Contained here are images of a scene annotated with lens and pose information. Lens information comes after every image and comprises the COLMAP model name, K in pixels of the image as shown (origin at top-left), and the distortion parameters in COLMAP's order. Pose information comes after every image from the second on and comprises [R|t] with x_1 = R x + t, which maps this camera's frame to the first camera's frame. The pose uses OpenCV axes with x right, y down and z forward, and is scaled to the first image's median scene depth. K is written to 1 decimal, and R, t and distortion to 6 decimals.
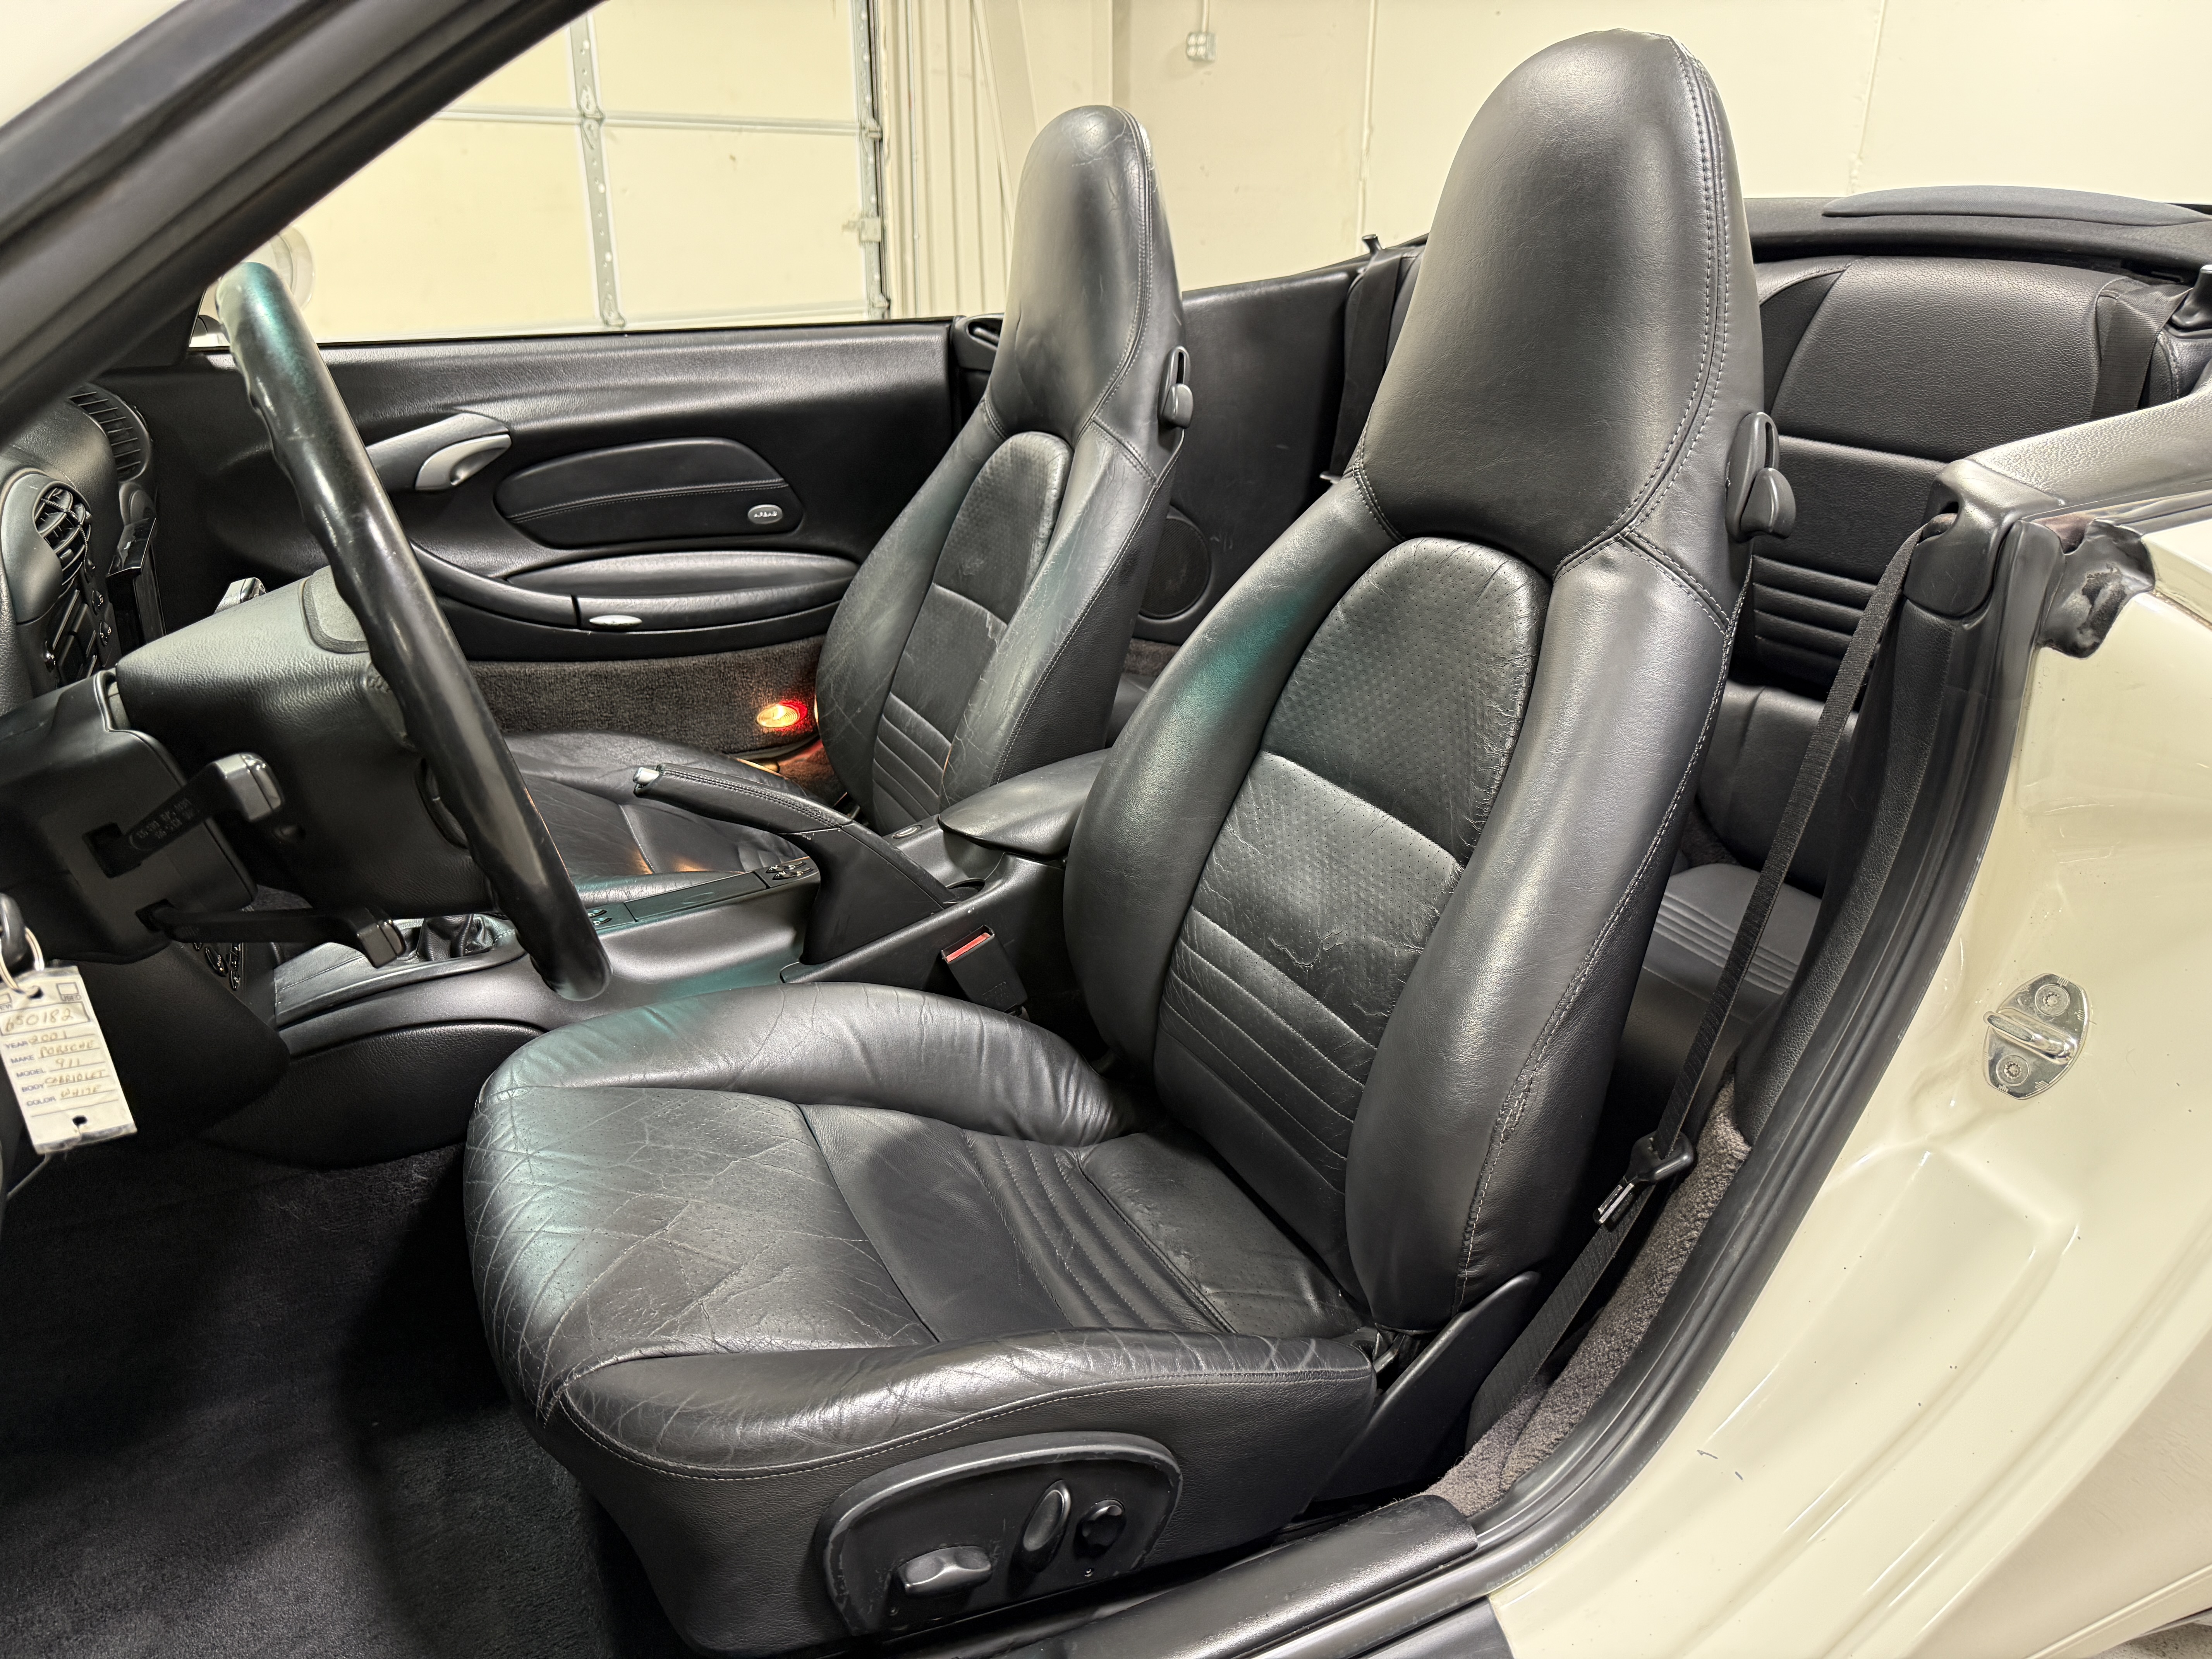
lens RADIAL K [[1567.9, 0, 1102.4], [0, 1567.9, 831.1], [0, 0, 1]] dist [0.028379, -0.040992]
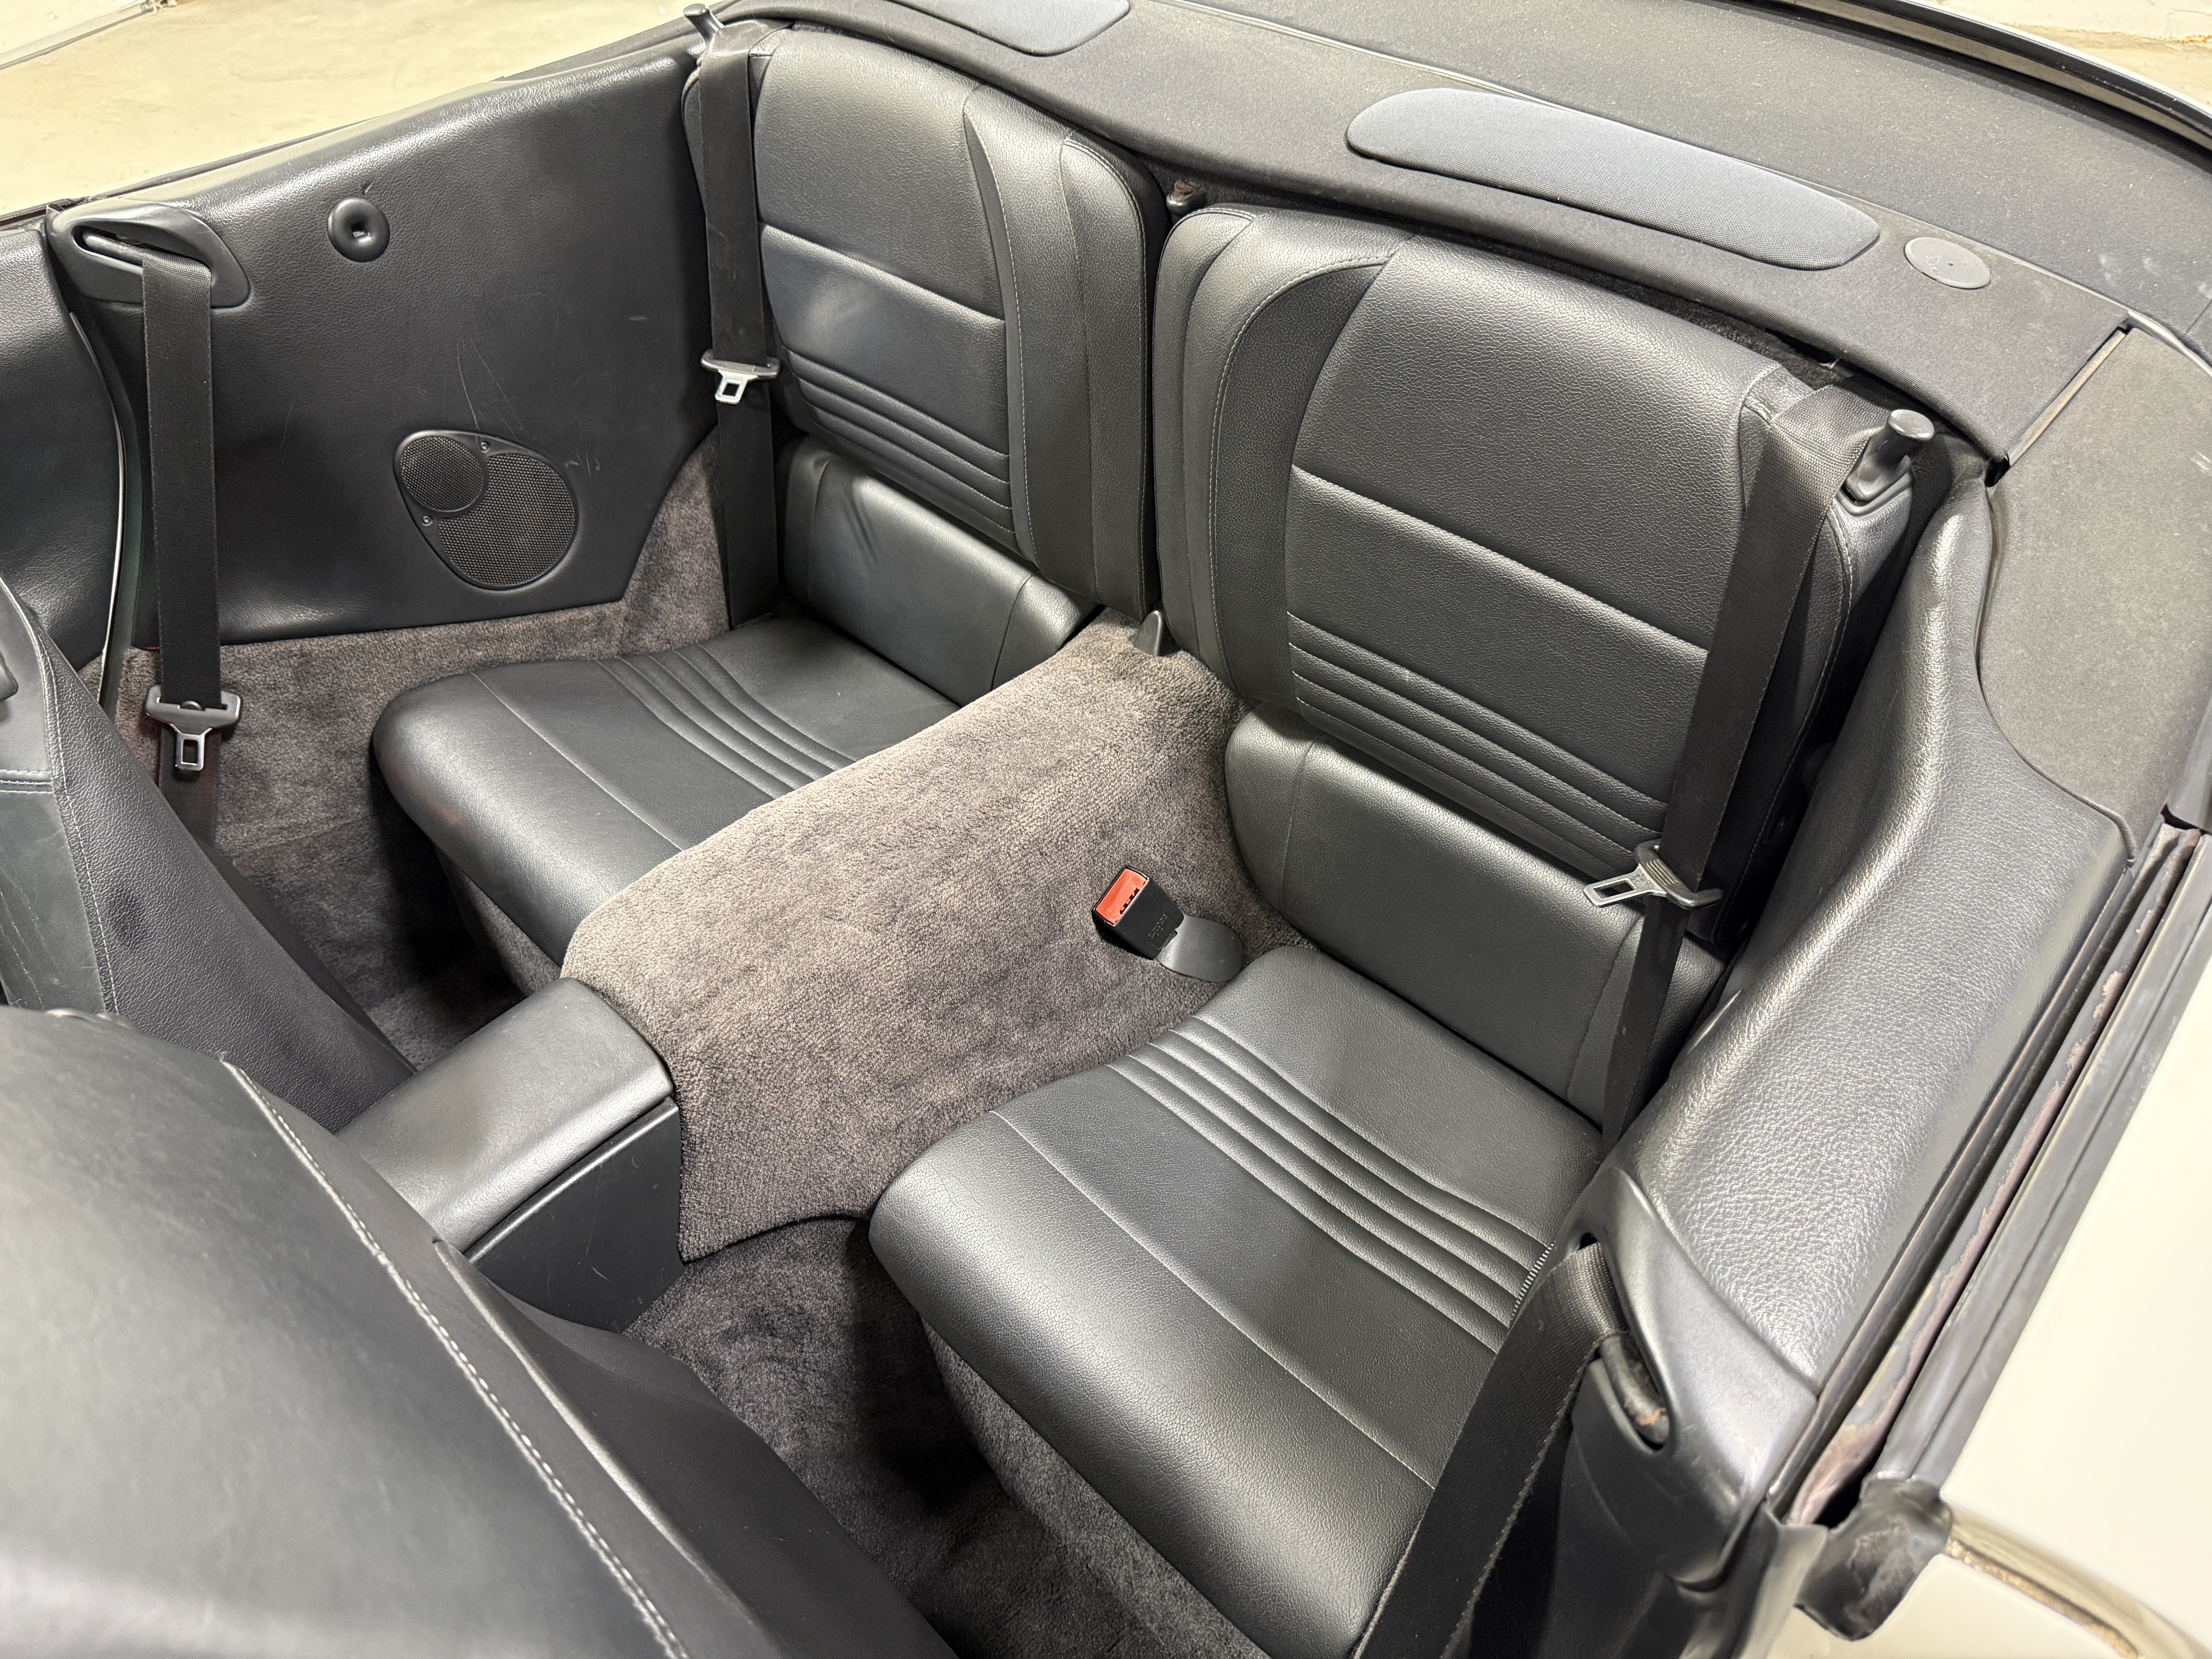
lens RADIAL K [[1567.9, 0, 1102.6], [0, 1567.9, 835.5], [0, 0, 1]] dist [0.028379, -0.040992]
pose [[0.948615, -0.215196, 0.231993, 0.104622], [0.120687, 0.923780, 0.363409, -0.278638], [-0.292515, -0.316736, 0.902282, 0.249350]]
